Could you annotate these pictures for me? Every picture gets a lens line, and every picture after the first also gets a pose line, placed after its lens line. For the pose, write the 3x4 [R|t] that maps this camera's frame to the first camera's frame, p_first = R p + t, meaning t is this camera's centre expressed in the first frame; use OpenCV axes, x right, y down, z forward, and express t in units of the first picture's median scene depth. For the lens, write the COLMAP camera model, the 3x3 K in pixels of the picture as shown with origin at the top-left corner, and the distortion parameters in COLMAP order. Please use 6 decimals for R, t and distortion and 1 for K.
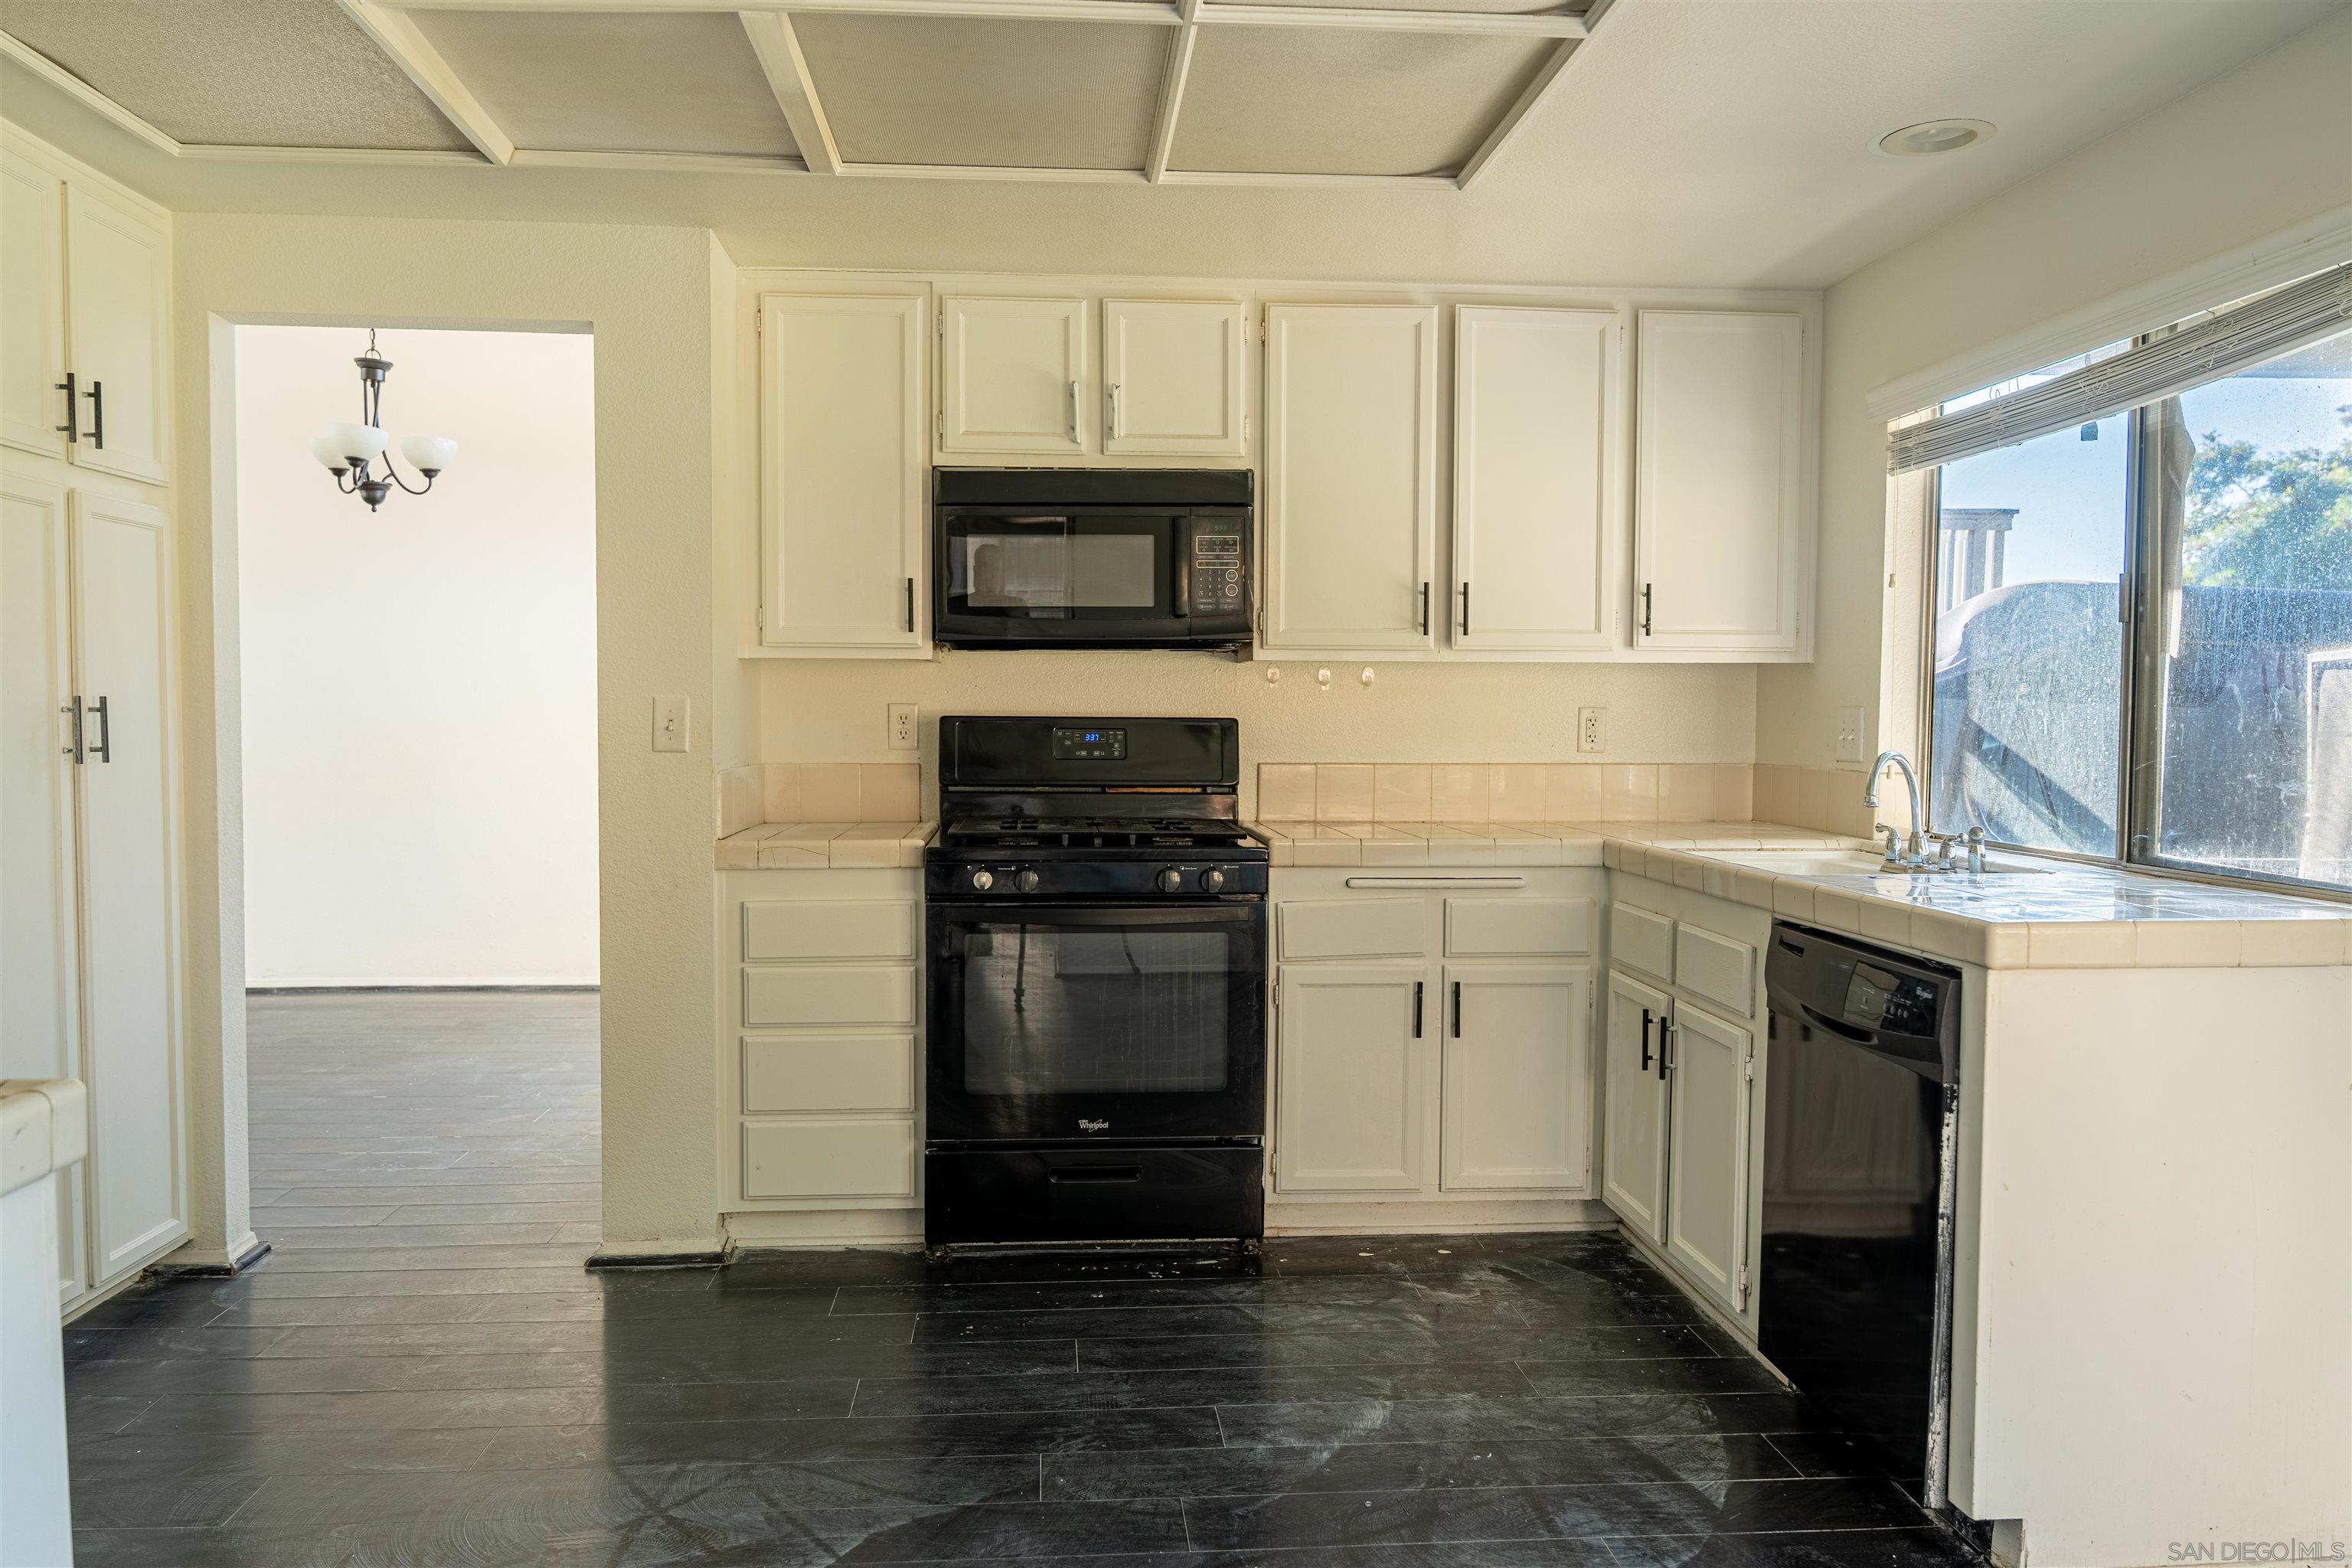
lens RADIAL K [[1656.7, 0, 1176.0], [0, 1656.7, 784.0], [0, 0, 1]] dist [-0.004038, -0.004409]
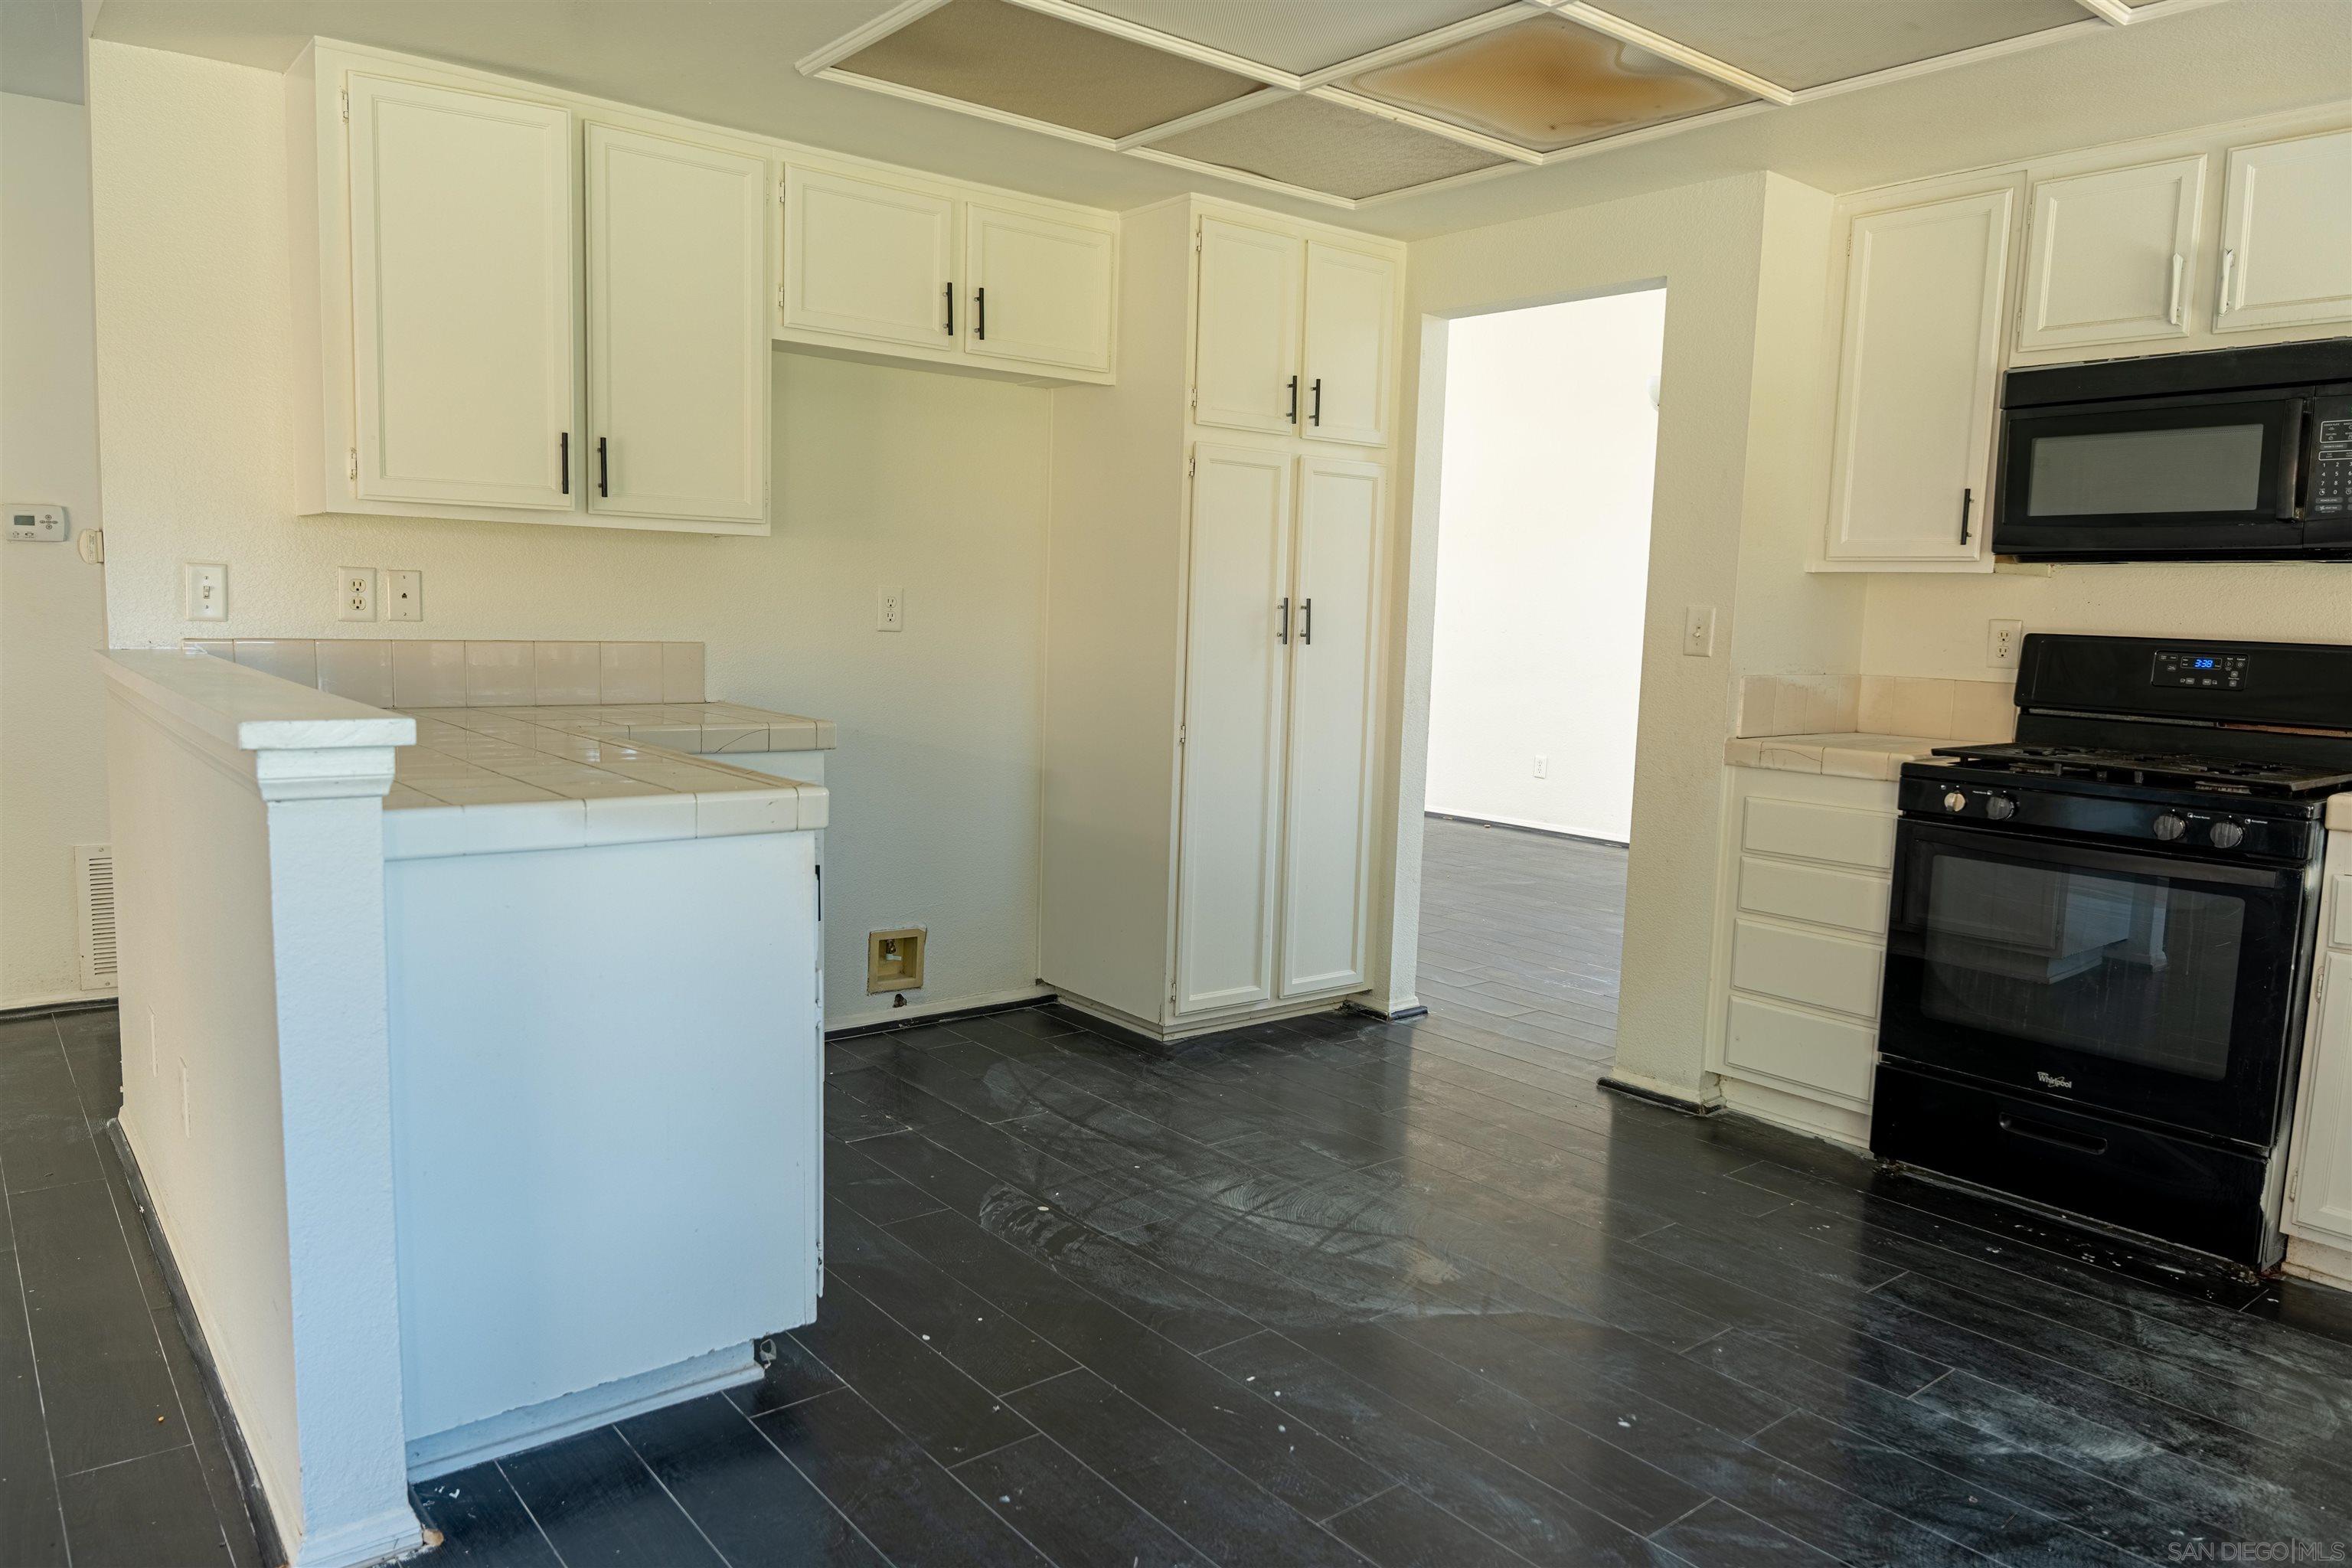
lens RADIAL K [[1568.9, 0, 1176.0], [0, 1568.9, 784.0], [0, 0, 1]] dist [0.007338, -0.021021]
pose [[0.565713, 0.107349, -0.817585, 0.368902], [-0.063380, 0.994217, 0.086687, -0.002767], [0.822163, 0.002779, 0.569246, 0.101782]]
